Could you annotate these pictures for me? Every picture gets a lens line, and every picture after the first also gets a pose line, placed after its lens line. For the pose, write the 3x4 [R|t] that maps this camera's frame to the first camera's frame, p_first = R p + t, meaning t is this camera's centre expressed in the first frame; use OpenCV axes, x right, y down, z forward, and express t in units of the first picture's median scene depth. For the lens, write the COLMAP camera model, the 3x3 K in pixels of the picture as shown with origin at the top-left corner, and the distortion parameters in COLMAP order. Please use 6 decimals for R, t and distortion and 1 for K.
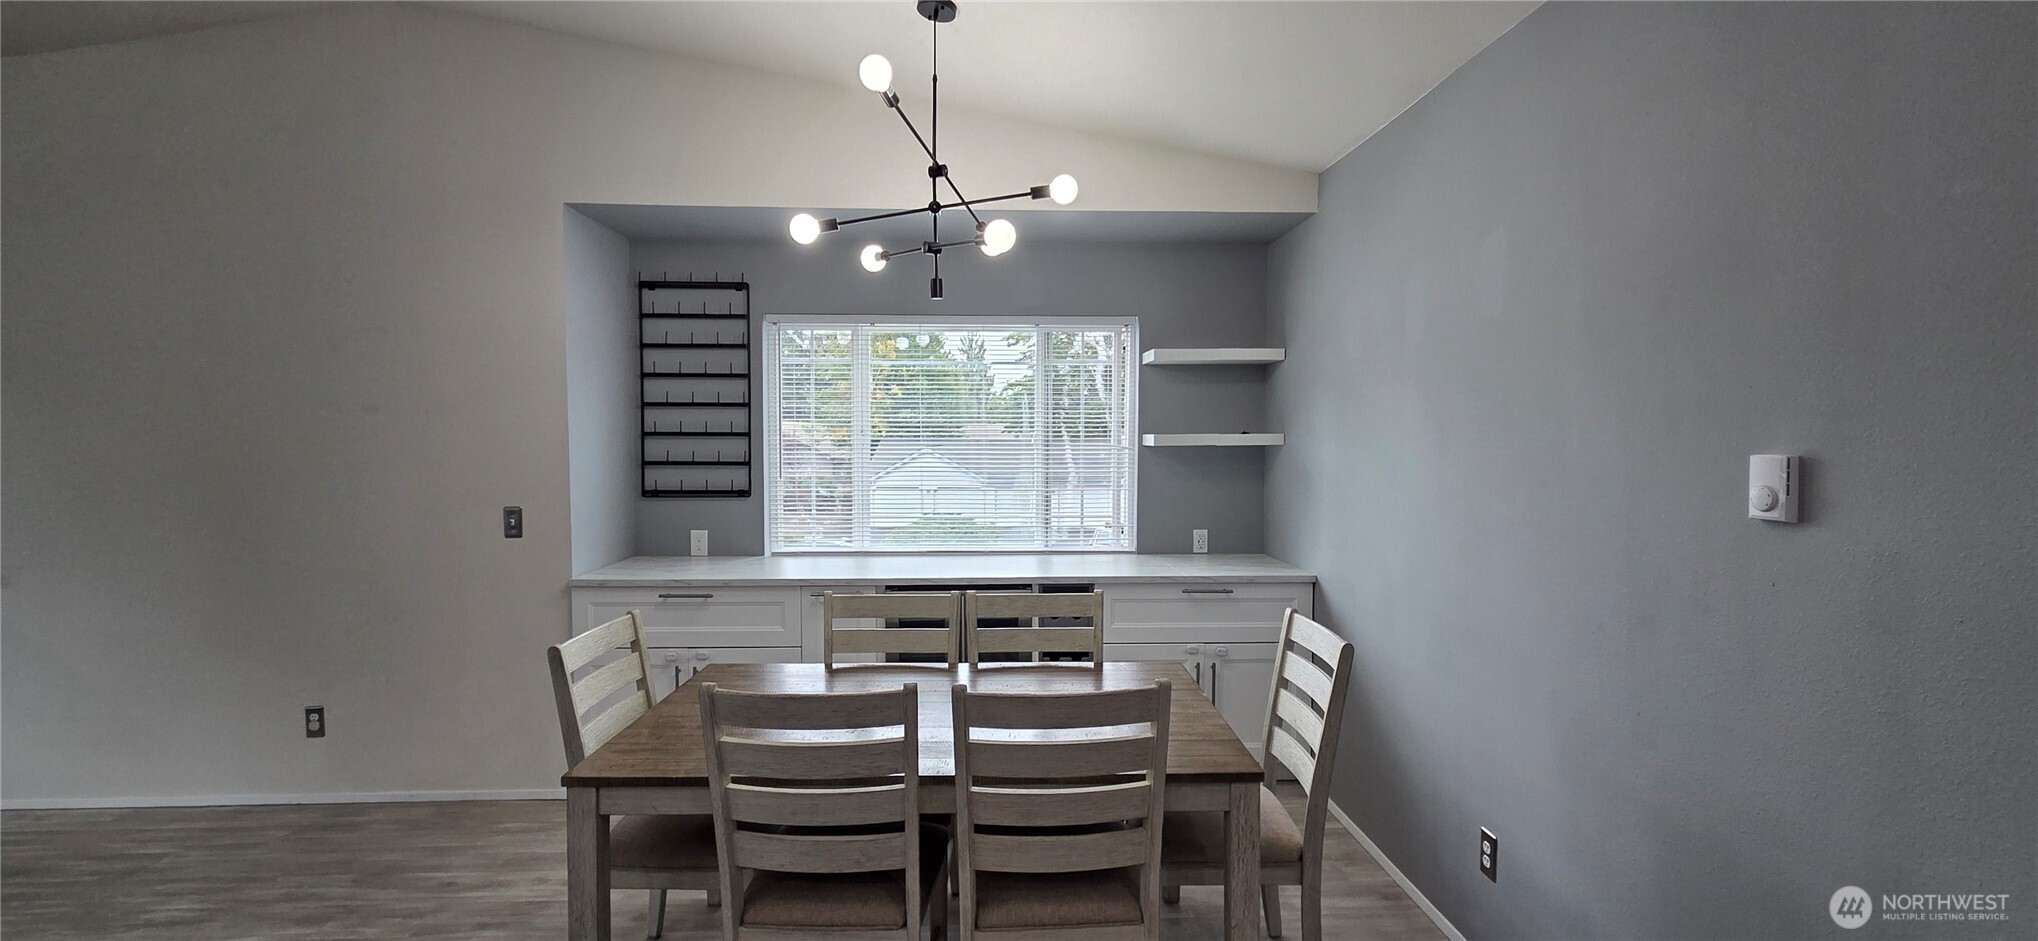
lens RADIAL K [[846.0, 0, 1011.3], [0, 846.0, 475.5], [0, 0, 1]] dist [0.000079, -0.000679]
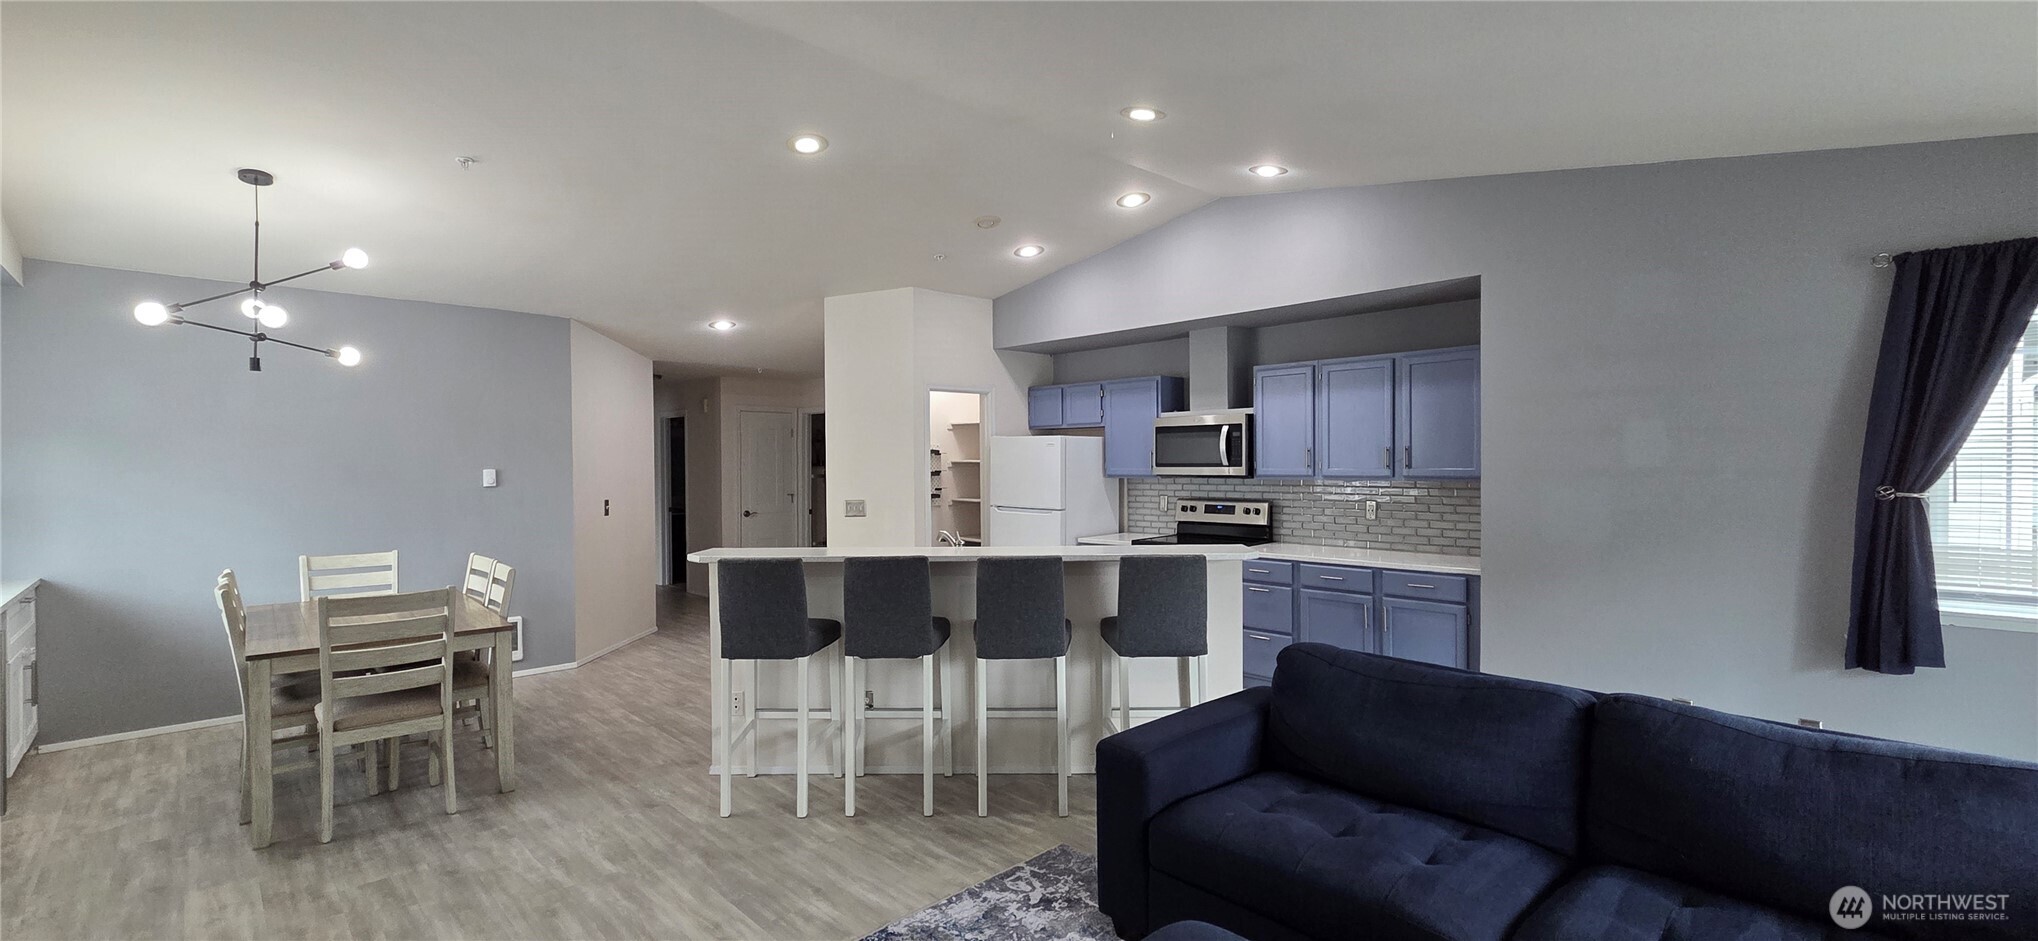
lens RADIAL K [[846.0, 0, 1011.3], [0, 846.0, 475.5], [0, 0, 1]] dist [0.000079, -0.000679]
pose [[-0.665429, -0.009177, 0.746405, -1.332749], [0.036788, 0.998306, 0.045071, -0.031671], [-0.745554, 0.057450, -0.663964, 0.657469]]
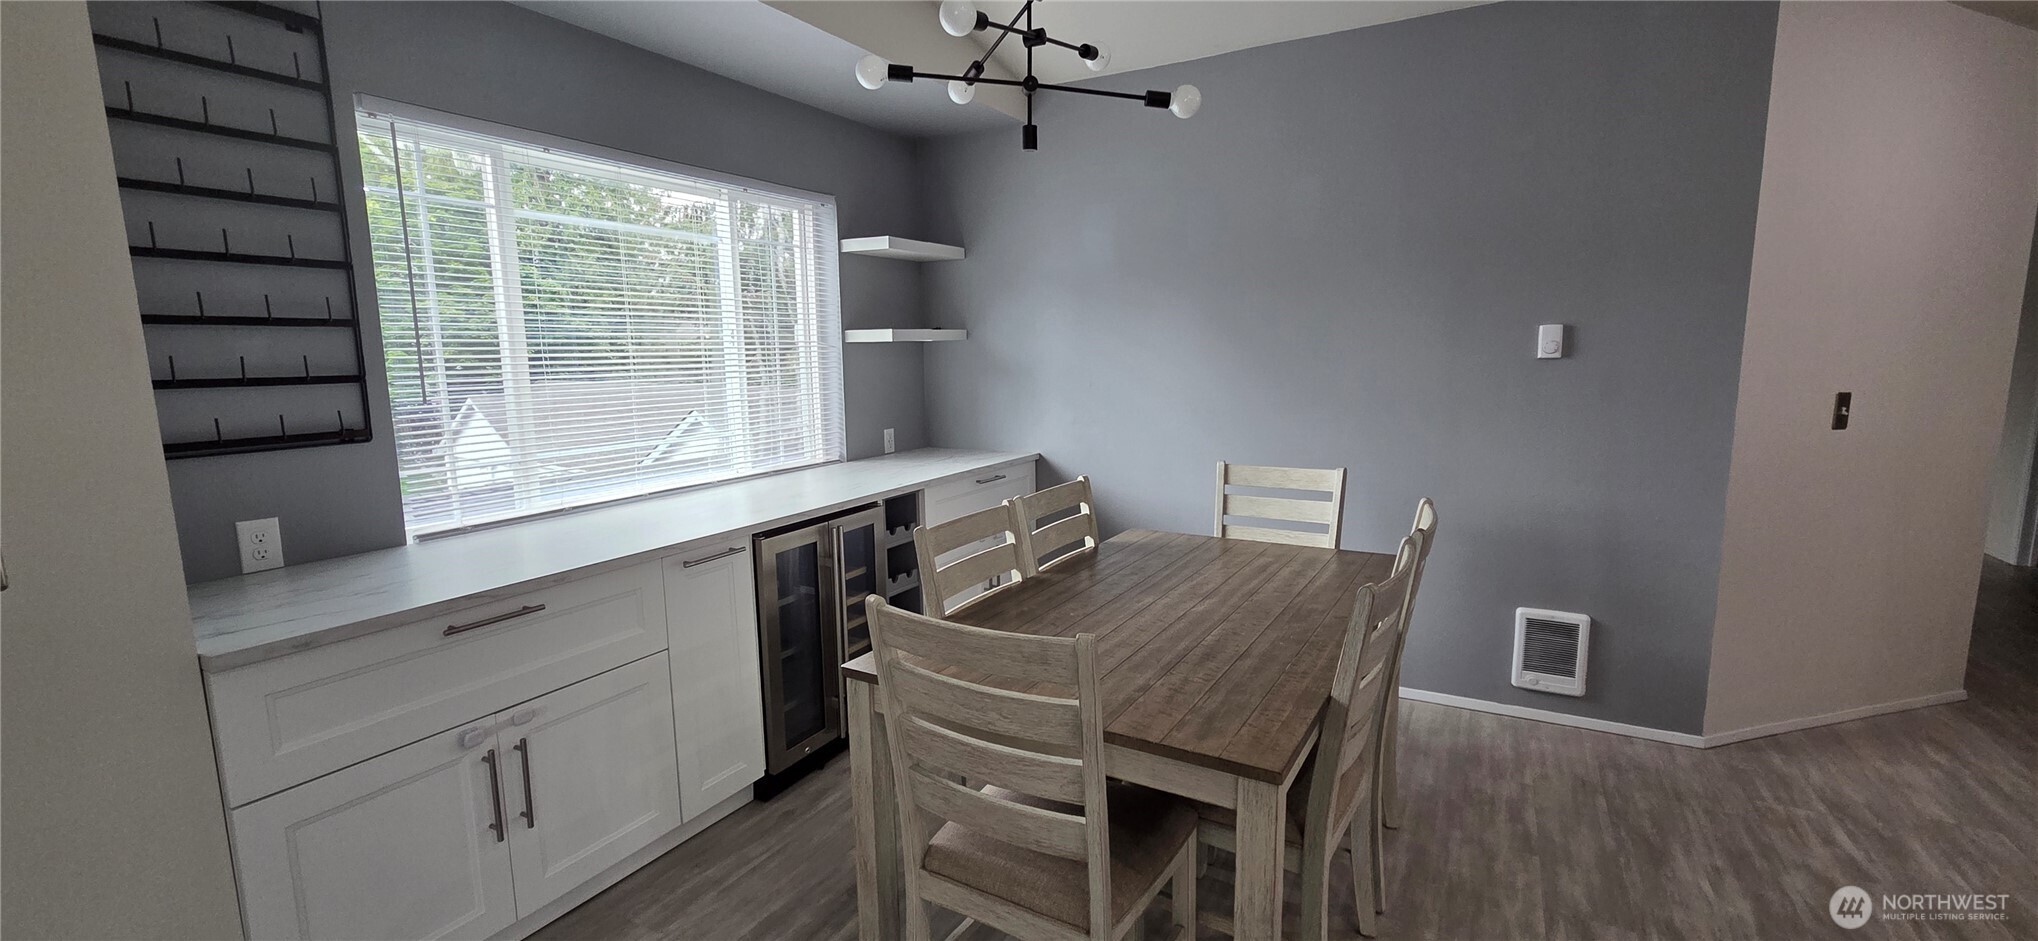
lens RADIAL K [[846.0, 0, 1011.3], [0, 846.0, 475.5], [0, 0, 1]] dist [0.000079, -0.000679]
pose [[0.525858, -0.136175, 0.839601, -0.551768], [0.055141, 0.990482, 0.126111, 0.001743], [-0.848783, -0.020020, 0.528362, 0.371219]]
